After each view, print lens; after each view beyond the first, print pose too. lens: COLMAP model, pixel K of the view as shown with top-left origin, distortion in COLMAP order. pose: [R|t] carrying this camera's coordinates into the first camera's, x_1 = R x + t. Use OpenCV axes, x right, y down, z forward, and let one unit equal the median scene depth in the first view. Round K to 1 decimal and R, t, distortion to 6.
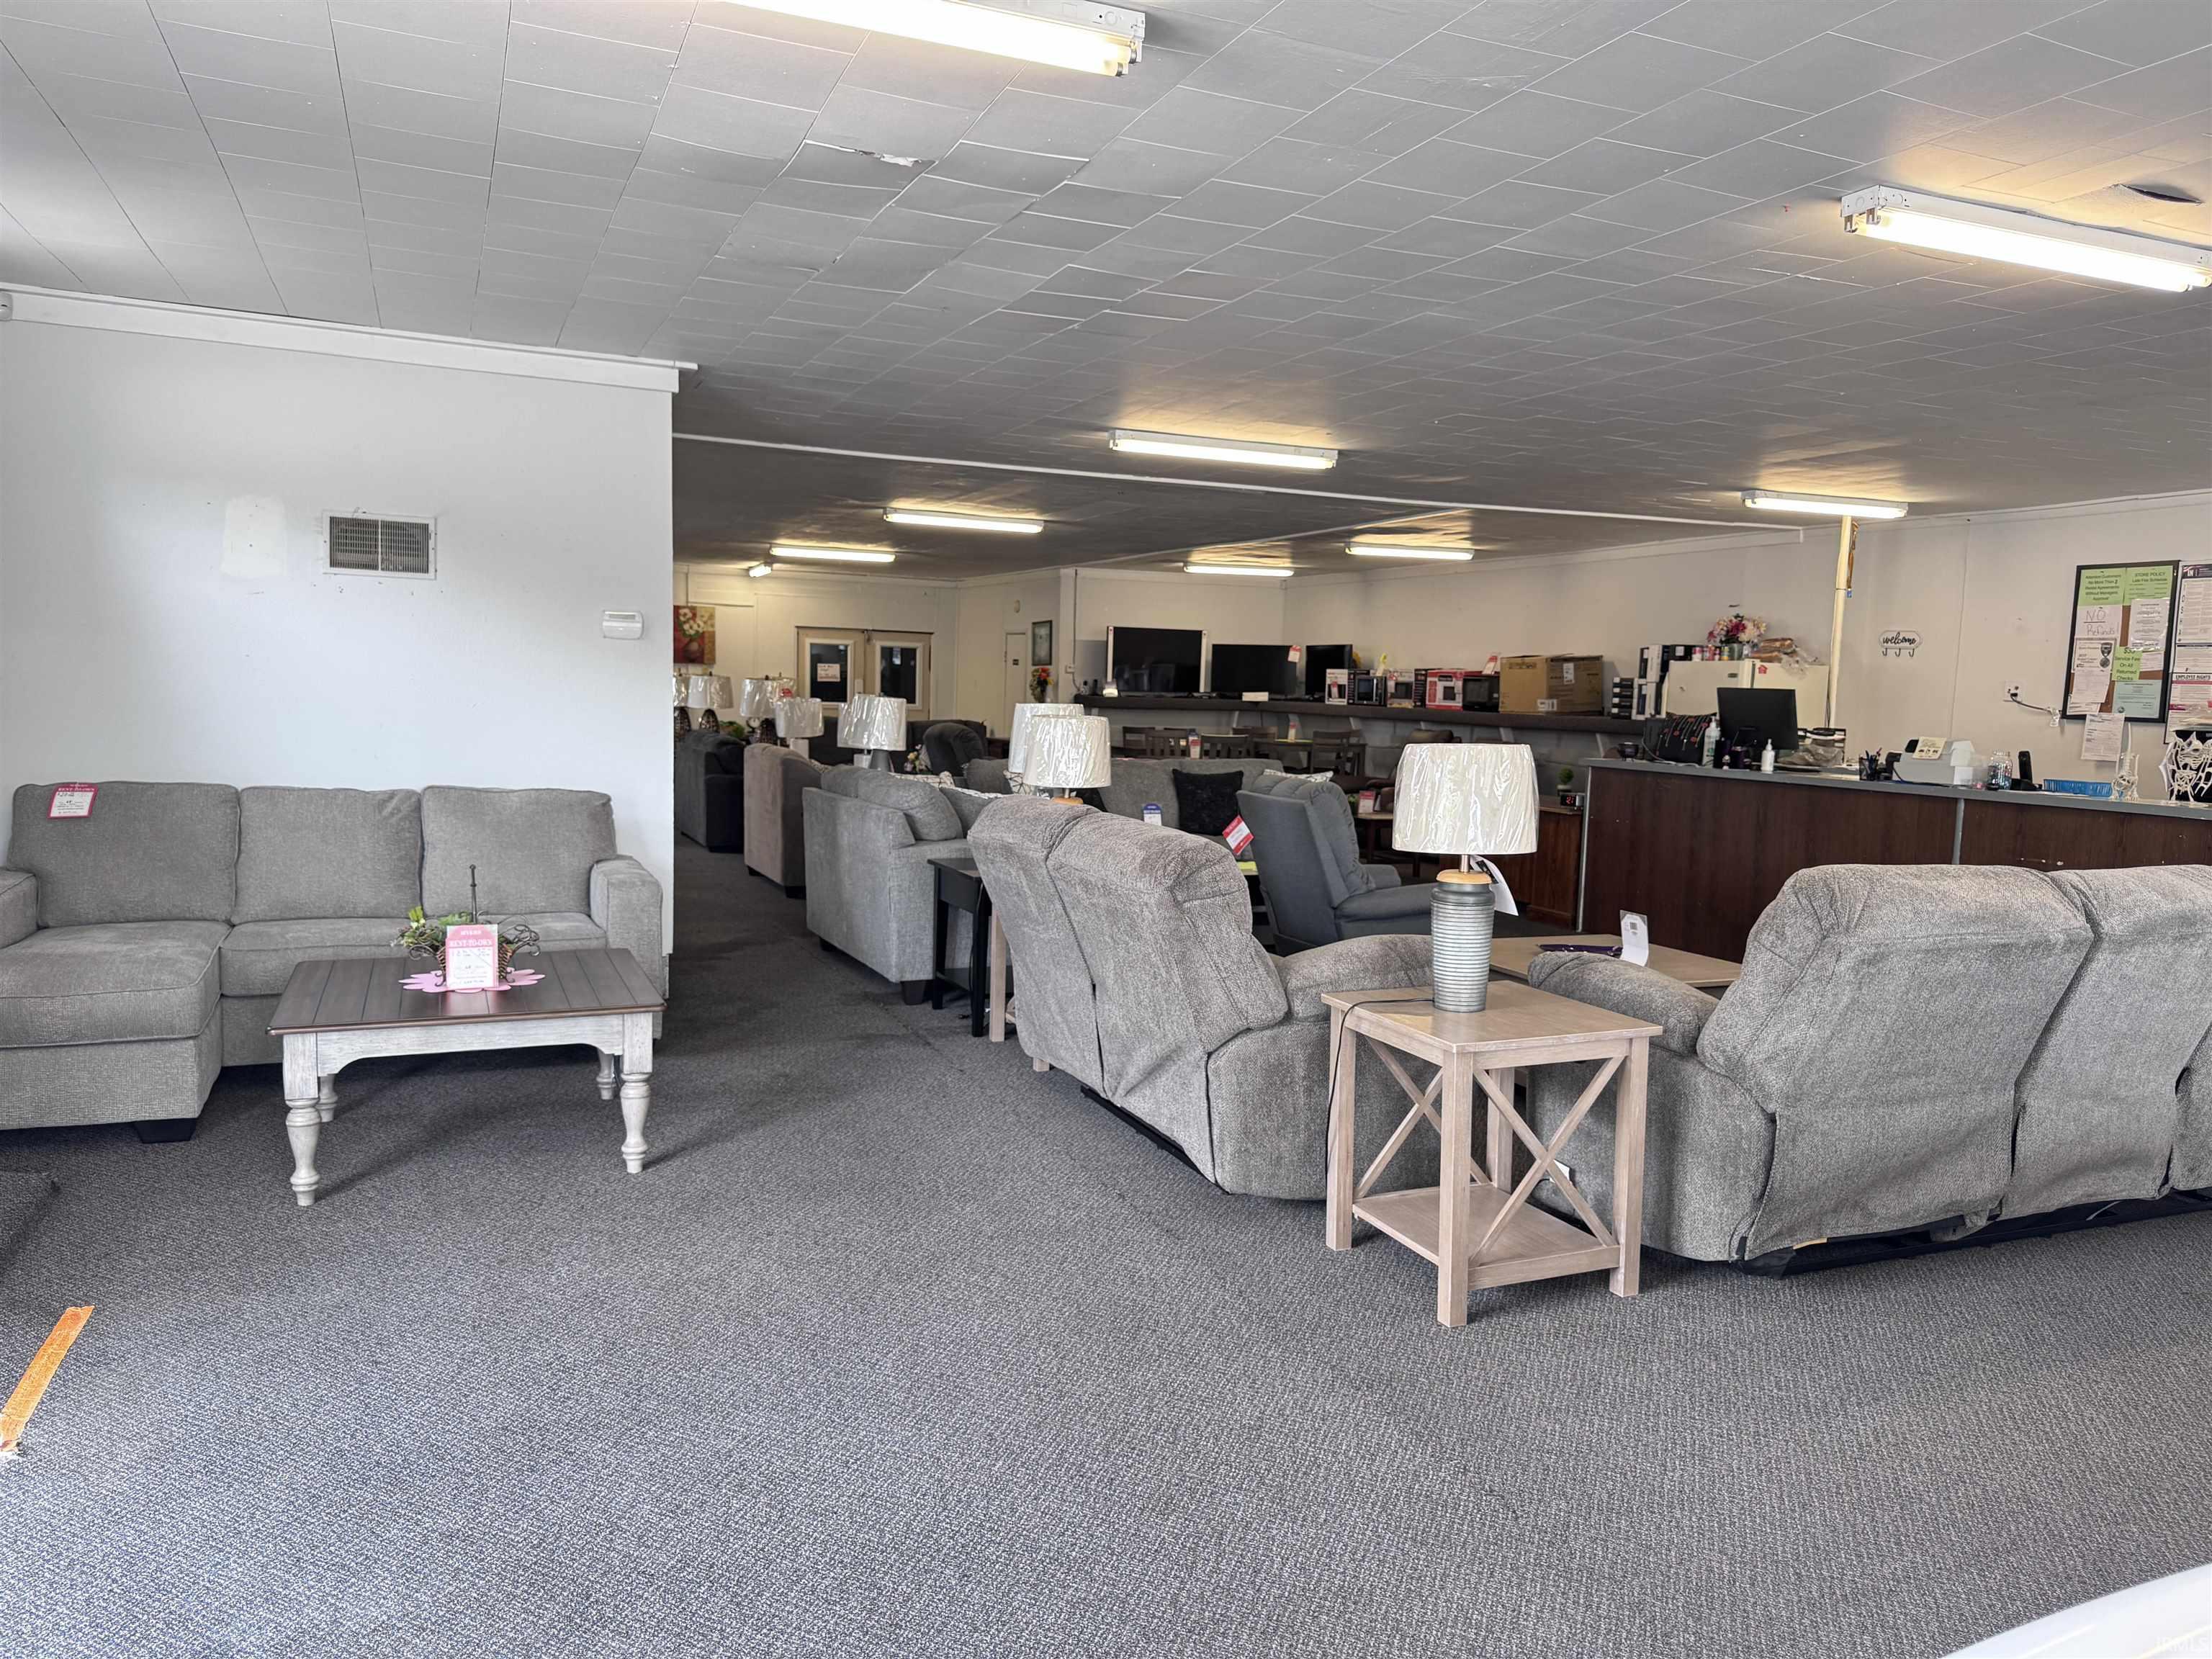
lens RADIAL K [[1541.0, 0, 1099.4], [0, 1541.0, 835.4], [0, 0, 1]] dist [0.151496, -0.170528]
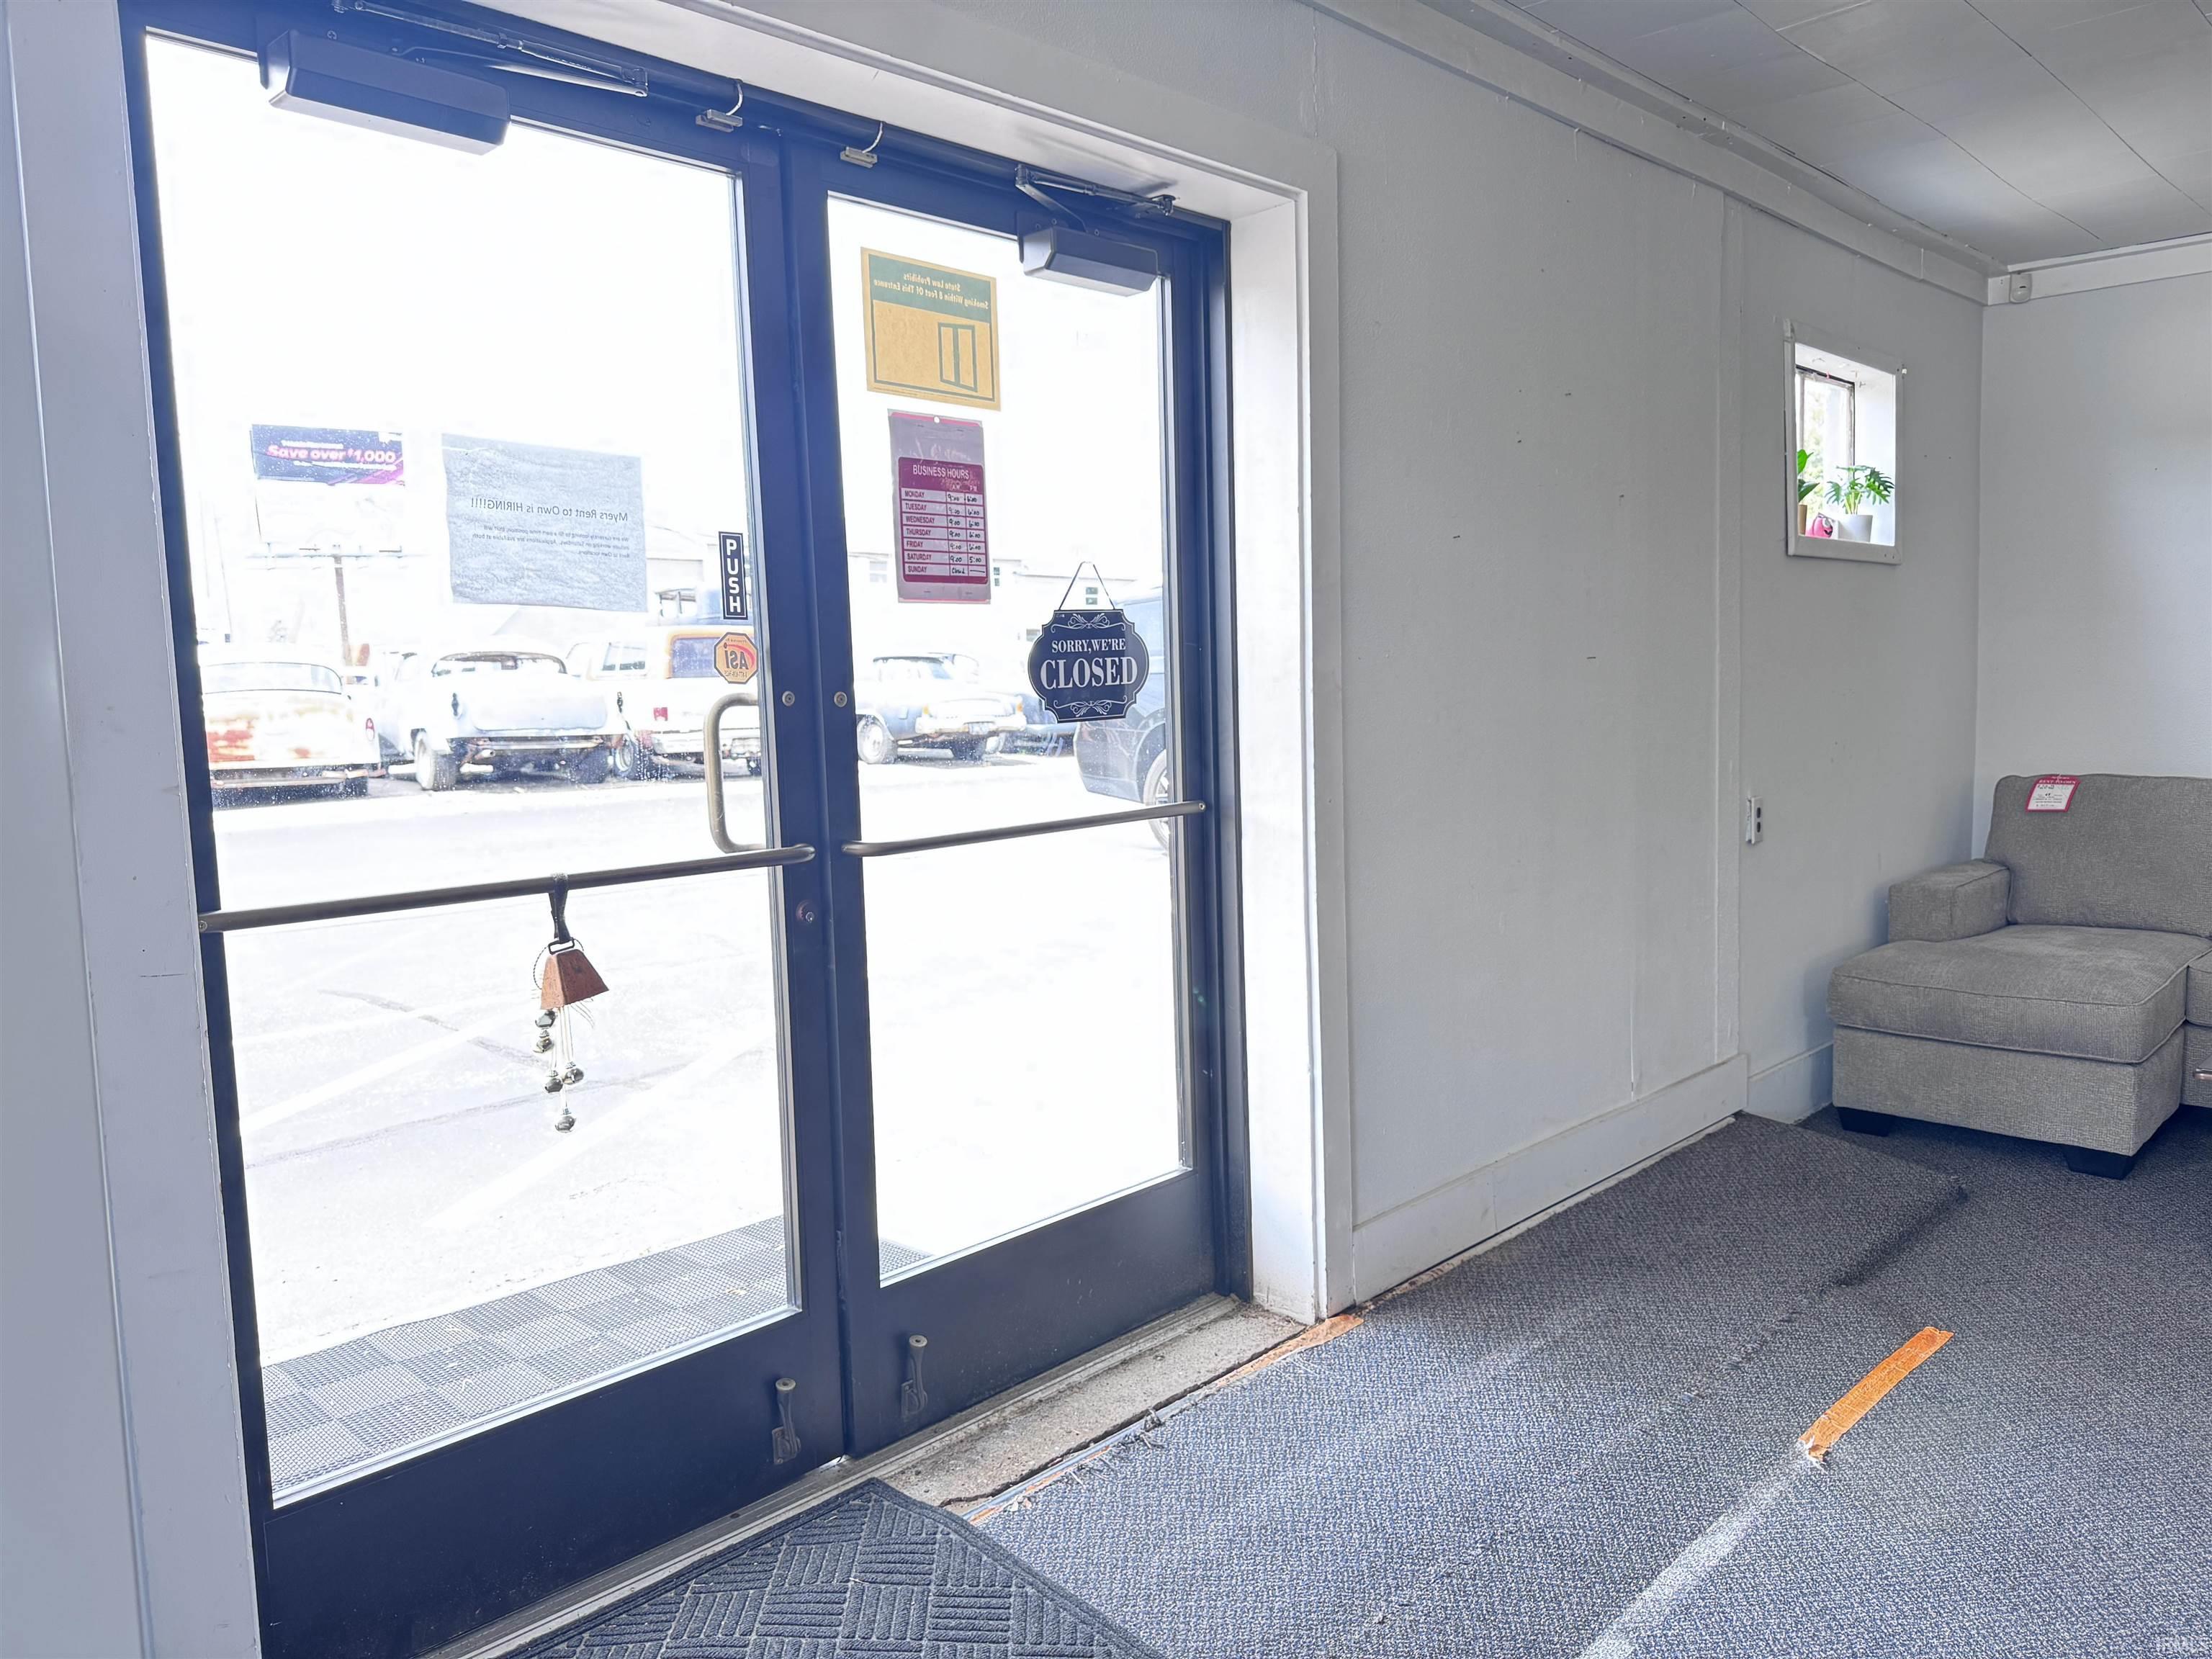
lens RADIAL K [[1541.0, 0, 1099.4], [0, 1541.0, 835.4], [0, 0, 1]] dist [0.151496, -0.170528]
pose [[0.393497, 0.050035, -0.917963, 0.005078], [-0.051141, 0.998163, 0.032483, 0.001660], [0.917902, 0.034164, 0.395333, 0.122710]]
